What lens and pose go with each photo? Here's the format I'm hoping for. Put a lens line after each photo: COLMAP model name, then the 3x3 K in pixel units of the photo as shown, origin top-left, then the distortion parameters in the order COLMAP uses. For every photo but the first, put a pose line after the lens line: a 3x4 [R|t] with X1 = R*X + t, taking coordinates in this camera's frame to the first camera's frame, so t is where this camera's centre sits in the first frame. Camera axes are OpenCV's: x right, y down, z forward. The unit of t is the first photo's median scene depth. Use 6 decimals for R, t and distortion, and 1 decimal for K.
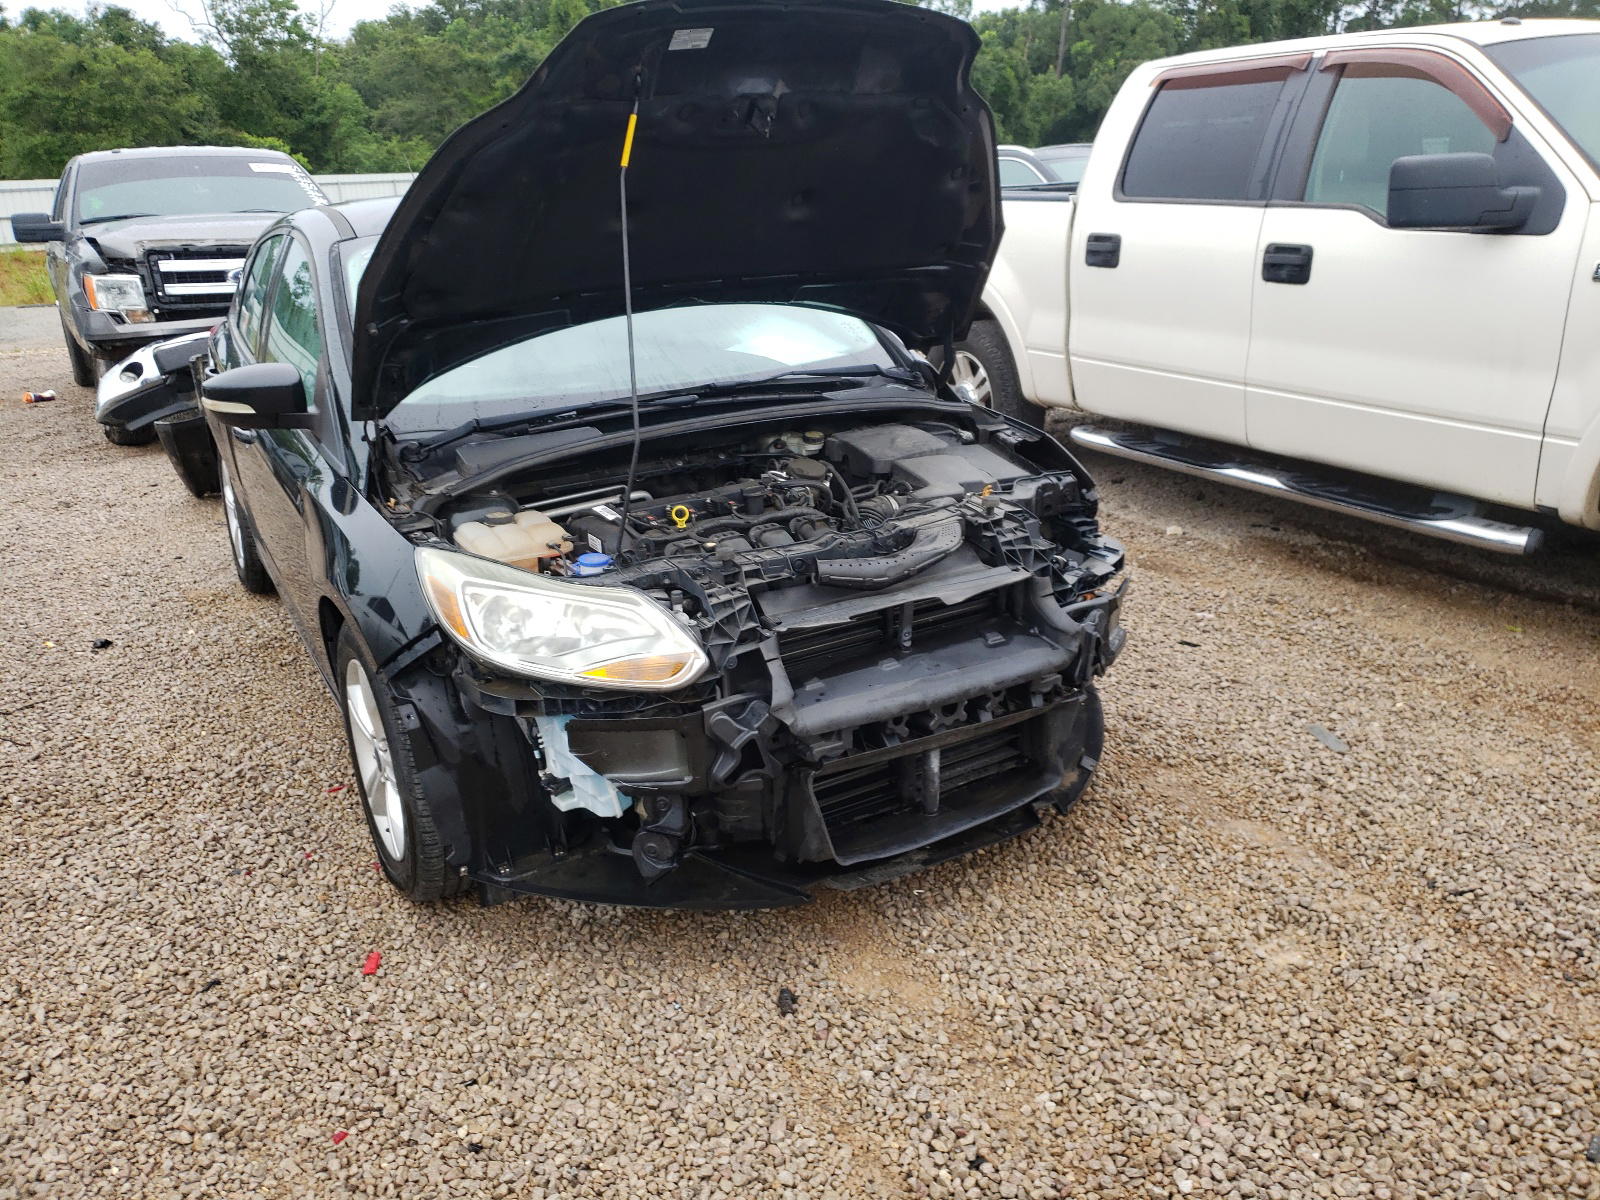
lens RADIAL K [[1205.3, 0, 800.0], [0, 1205.3, 600.0], [0, 0, 1]] dist [0.004631, 0.000581]
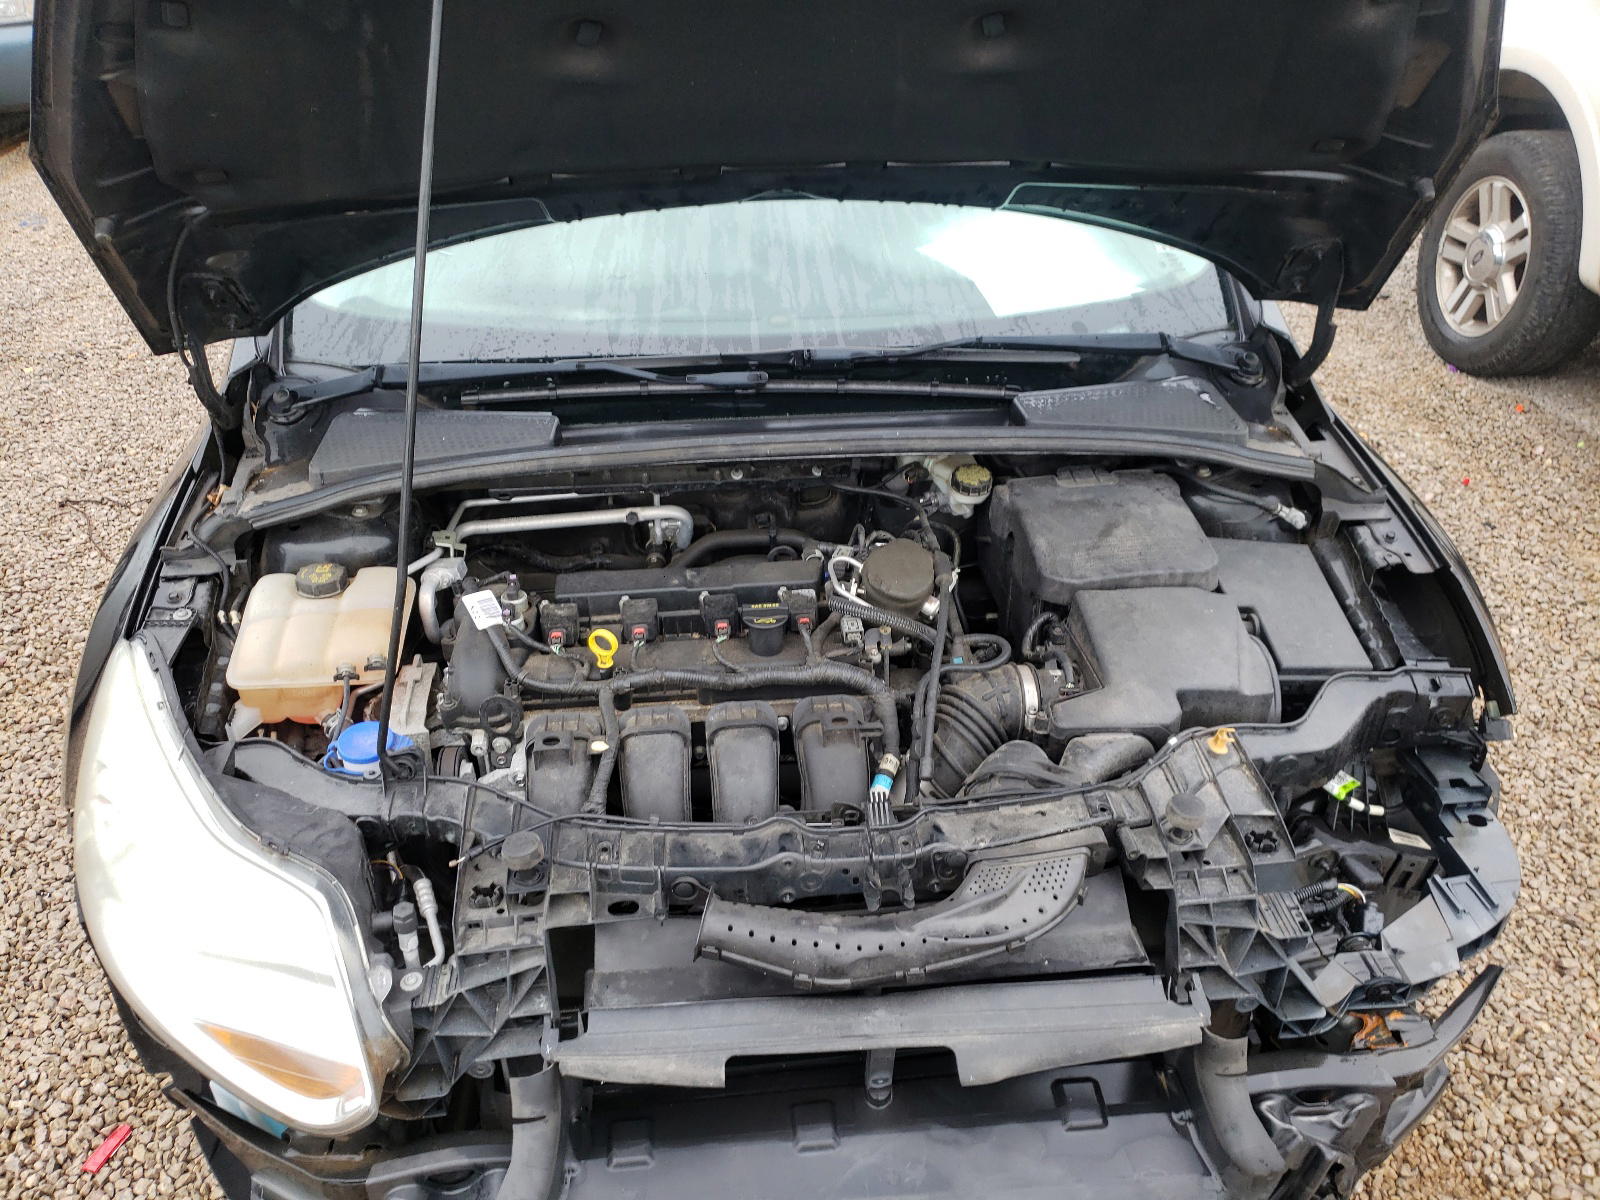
lens RADIAL K [[1309.5, 0, 800.0], [0, 1309.5, 600.0], [0, 0, 1]] dist [-0.012733, -0.007744]
pose [[0.918954, 0.245313, -0.308780, 0.142529], [-0.173723, 0.954729, 0.241481, -0.227552], [0.354039, -0.168268, 0.919968, 0.462832]]
